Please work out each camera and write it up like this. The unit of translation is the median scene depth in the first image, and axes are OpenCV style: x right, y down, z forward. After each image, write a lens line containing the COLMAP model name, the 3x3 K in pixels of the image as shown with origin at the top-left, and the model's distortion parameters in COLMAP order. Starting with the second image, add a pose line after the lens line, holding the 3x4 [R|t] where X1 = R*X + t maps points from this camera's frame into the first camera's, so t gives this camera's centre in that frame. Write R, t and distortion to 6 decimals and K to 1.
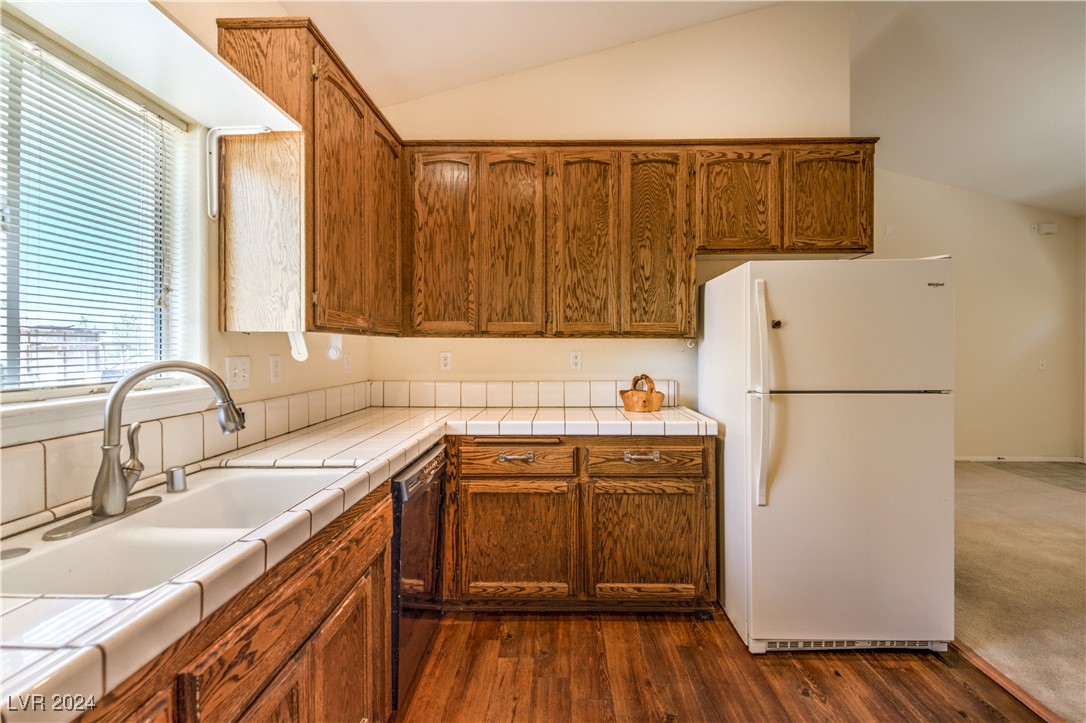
lens RADIAL K [[466.4, 0, 550.3], [0, 466.4, 349.8], [0, 0, 1]] dist [0.003490, -0.000496]
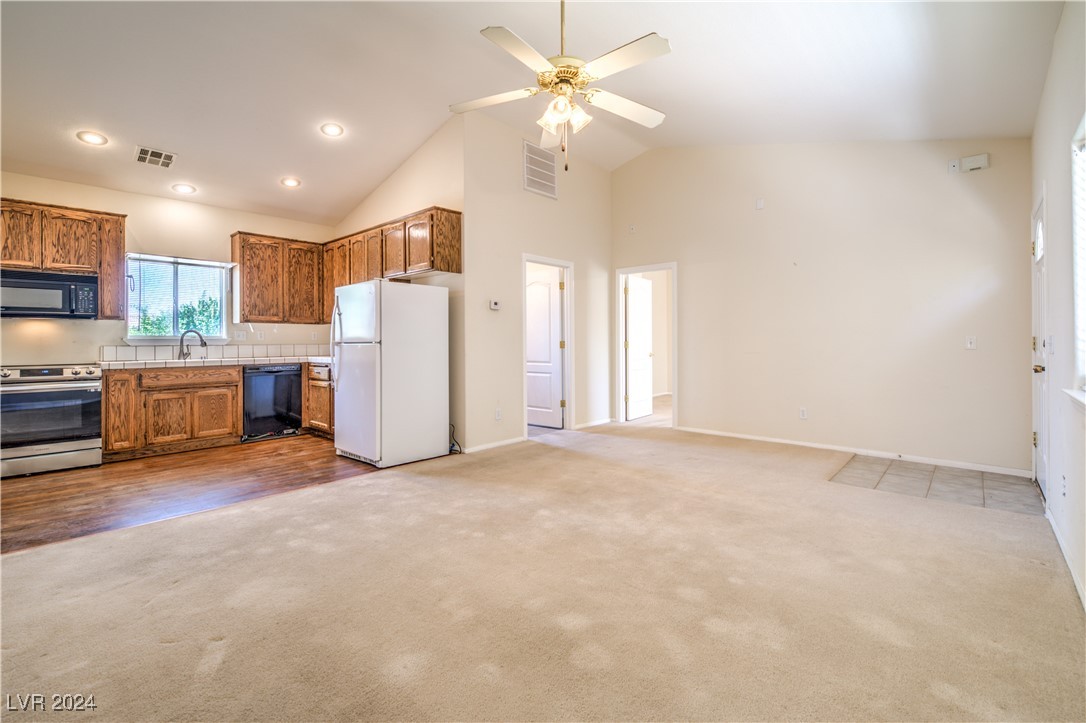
lens RADIAL K [[470.2, 0, 546.1], [0, 470.2, 339.3], [0, 0, 1]] dist [0.012541, -0.008365]
pose [[0.752751, -0.004676, -0.658288, 2.467659], [0.000893, 0.999981, -0.006083, 0.075368], [0.658304, 0.003991, 0.752741, -0.082156]]
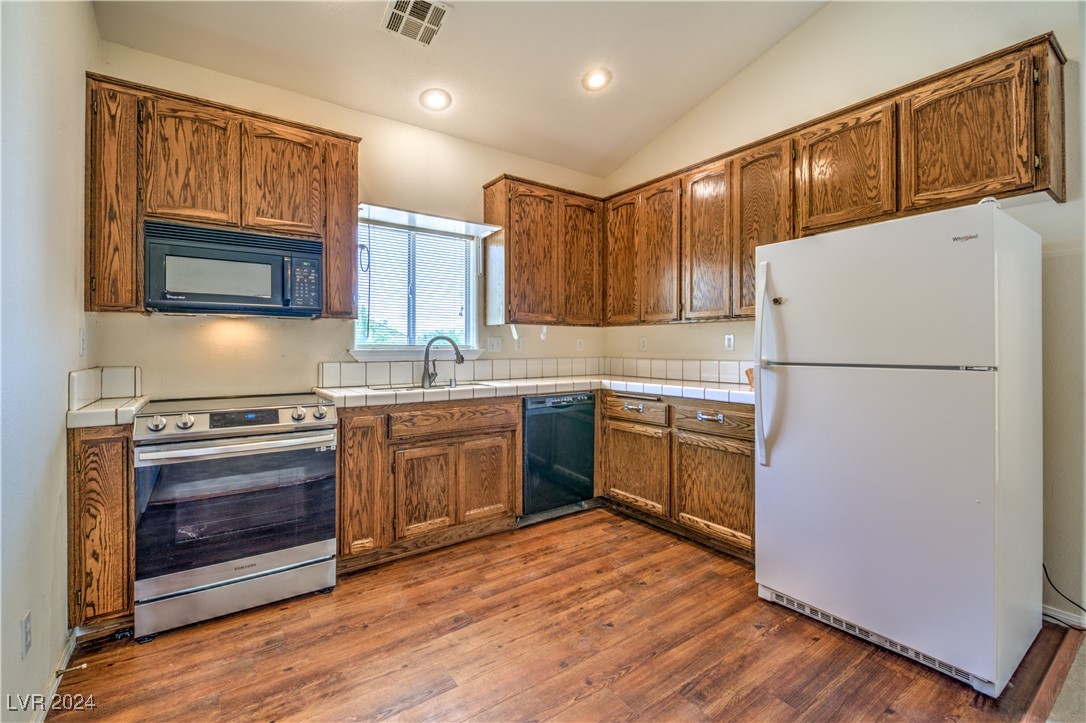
lens RADIAL K [[470.0, 0, 546.8], [0, 470.0, 346.7], [0, 0, 1]] dist [0.012381, -0.008736]
pose [[0.601847, -0.000585, -0.798611, 0.913099], [-0.003063, 0.999991, -0.003040, 0.049054], [0.798605, 0.004276, 0.601840, -0.078573]]
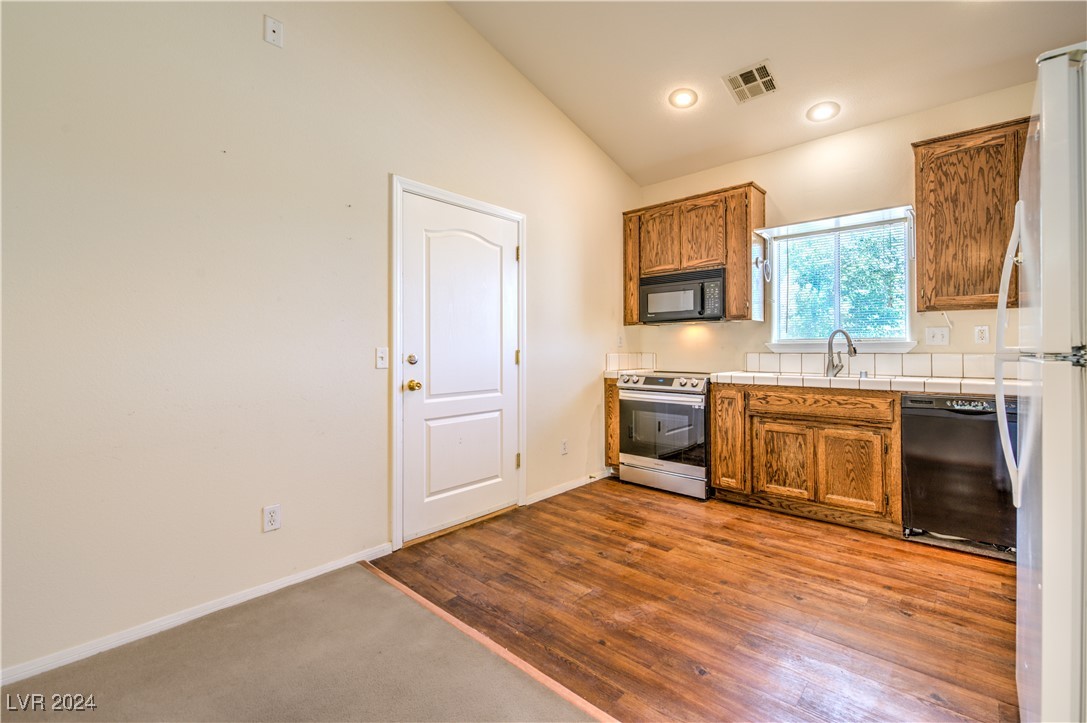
lens RADIAL K [[470.5, 0, 547.3], [0, 470.5, 346.7], [0, 0, 1]] dist [0.012381, -0.008736]
pose [[-0.655583, 0.001778, -0.755121, 1.325436], [0.002724, 0.999996, -0.000010, 0.066394], [0.755118, -0.002063, -0.655585, 0.812835]]
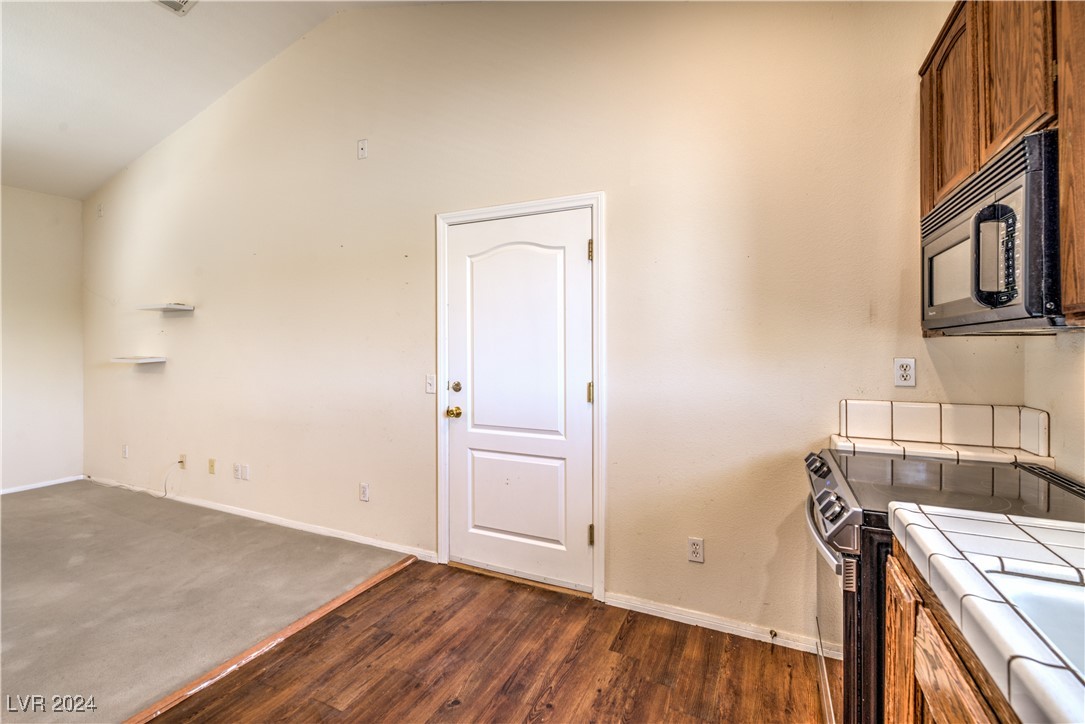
lens RADIAL K [[469.6, 0, 546.3], [0, 469.6, 347.2], [0, 0, 1]] dist [0.012381, -0.008736]
pose [[-0.916501, 0.003502, 0.400017, -0.108641], [0.004423, 0.999989, 0.001379, -0.008134], [-0.400008, 0.003034, -0.916507, 0.796344]]
